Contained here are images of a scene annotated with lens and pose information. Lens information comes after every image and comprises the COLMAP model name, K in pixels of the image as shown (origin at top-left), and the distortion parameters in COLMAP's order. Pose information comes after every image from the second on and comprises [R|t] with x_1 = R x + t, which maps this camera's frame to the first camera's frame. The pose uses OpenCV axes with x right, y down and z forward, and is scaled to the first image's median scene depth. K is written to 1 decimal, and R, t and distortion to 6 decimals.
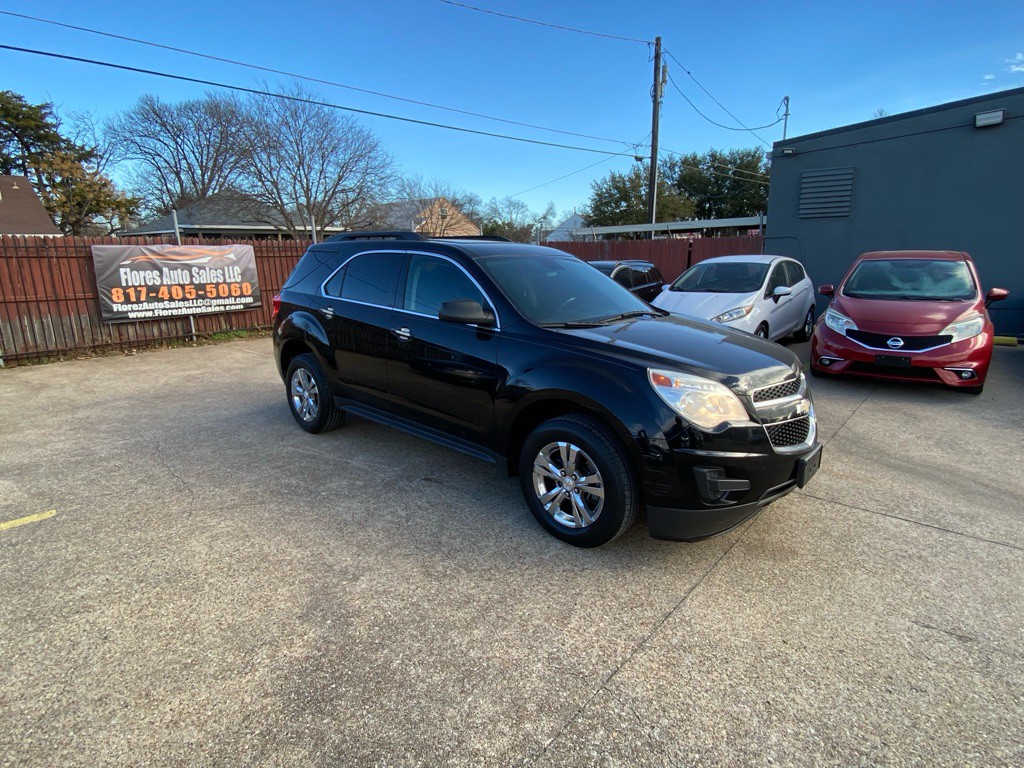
lens RADIAL K [[545.4, 0, 512.0], [0, 545.4, 384.0], [0, 0, 1]] dist [0.021114, -0.022098]
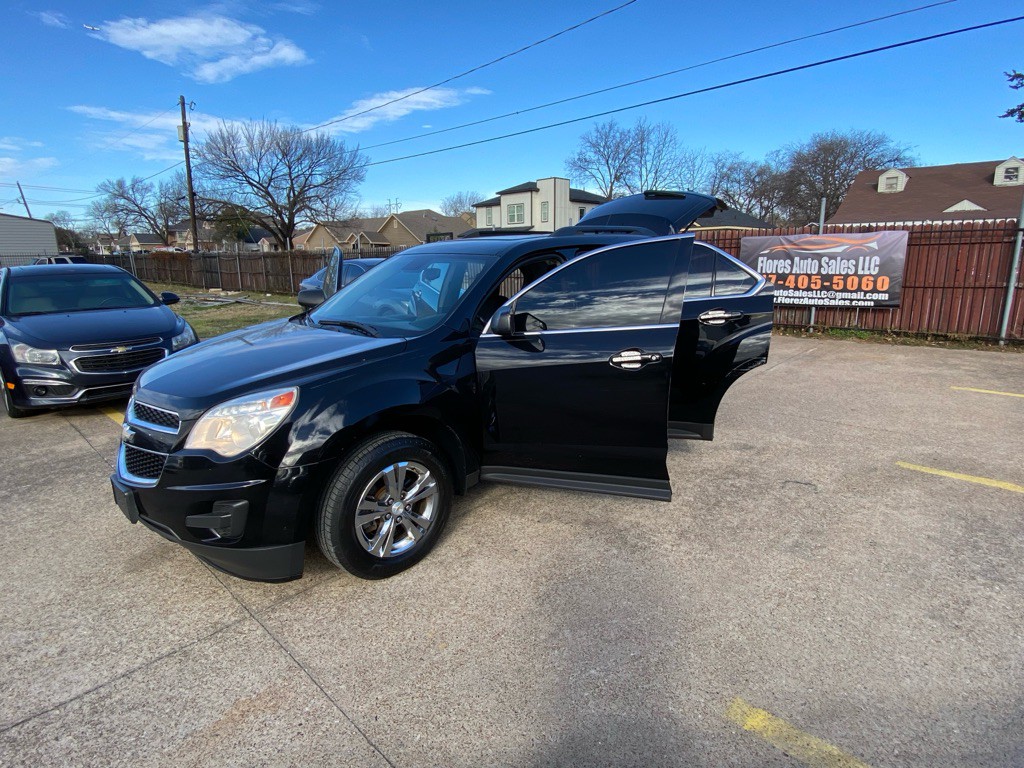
lens RADIAL K [[546.2, 0, 509.6], [0, 546.2, 382.4], [0, 0, 1]] dist [0.019501, -0.020973]
pose [[-0.047613, 0.237751, -0.970158, 0.461504], [-0.209067, 0.947375, 0.242428, -0.131631], [0.976741, 0.214371, 0.004599, 0.541694]]
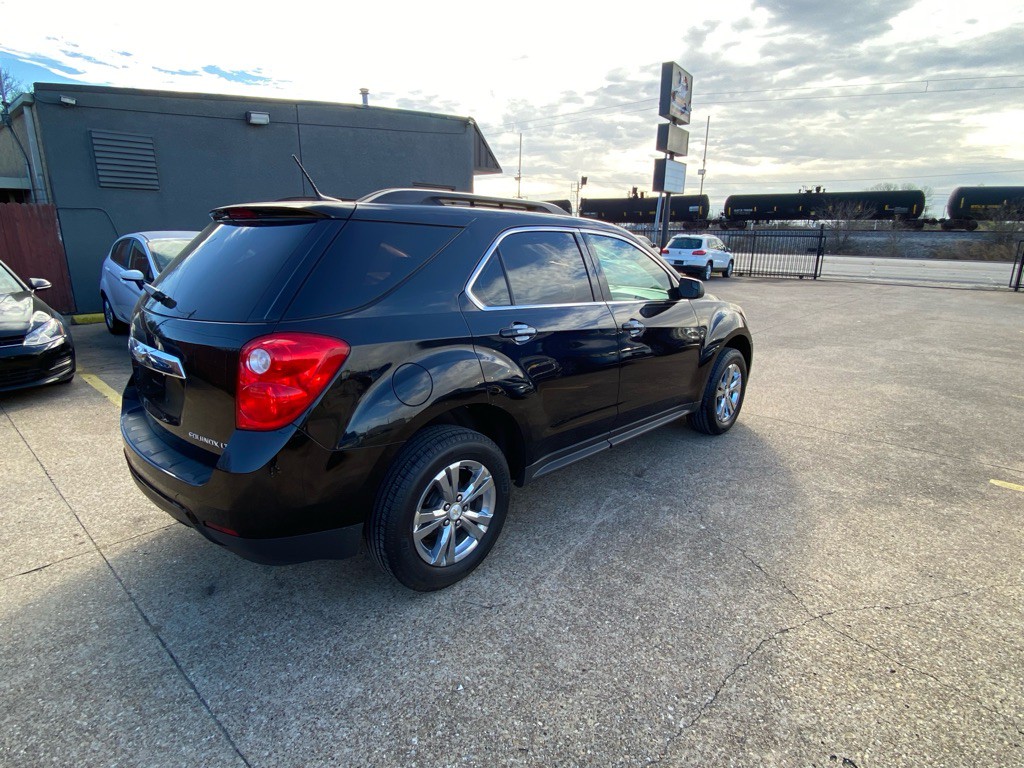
lens RADIAL K [[546.2, 0, 509.6], [0, 546.2, 382.4], [0, 0, 1]] dist [0.019501, -0.020973]
pose [[0.032103, -0.255108, 0.966380, -0.471511], [0.213547, 0.946302, 0.242714, -0.116825], [-0.976405, 0.198576, 0.084857, 0.500736]]
